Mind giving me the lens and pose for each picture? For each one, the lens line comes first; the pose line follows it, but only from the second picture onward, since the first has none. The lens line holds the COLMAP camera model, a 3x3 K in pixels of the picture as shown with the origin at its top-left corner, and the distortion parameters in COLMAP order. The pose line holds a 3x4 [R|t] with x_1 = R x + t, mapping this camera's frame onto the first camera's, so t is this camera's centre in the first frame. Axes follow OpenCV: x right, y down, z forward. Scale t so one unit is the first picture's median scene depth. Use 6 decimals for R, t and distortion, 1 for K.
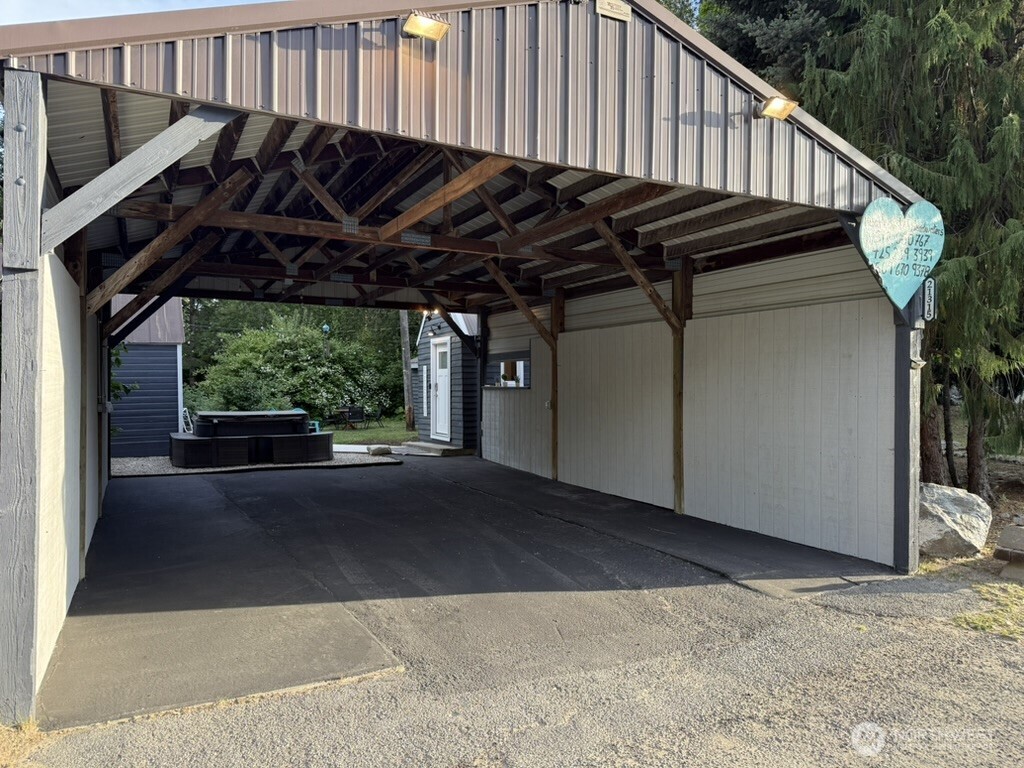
lens RADIAL K [[703.6, 0, 512.0], [0, 703.6, 384.0], [0, 0, 1]] dist [0.097213, -0.002123]
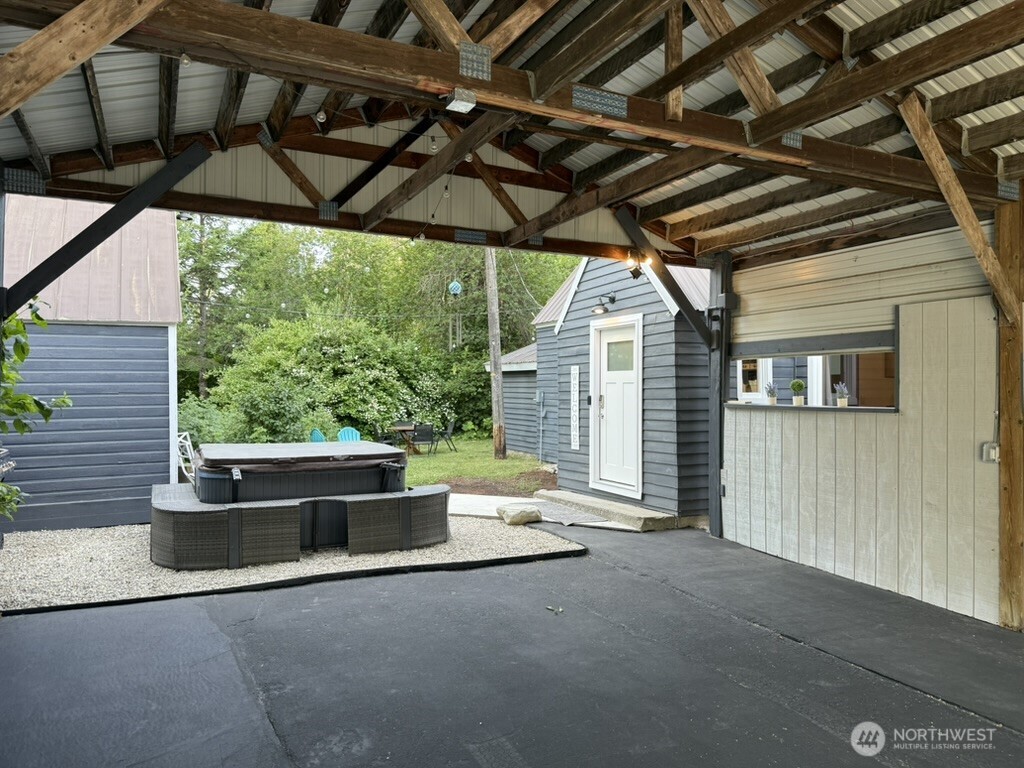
lens RADIAL K [[703.6, 0, 512.0], [0, 703.6, 384.0], [0, 0, 1]] dist [0.097213, -0.002123]
pose [[0.999844, 0.003843, -0.017231, -0.171489], [-0.003969, 0.999966, -0.007248, -0.005913], [0.017202, 0.007315, 0.999825, 0.404205]]
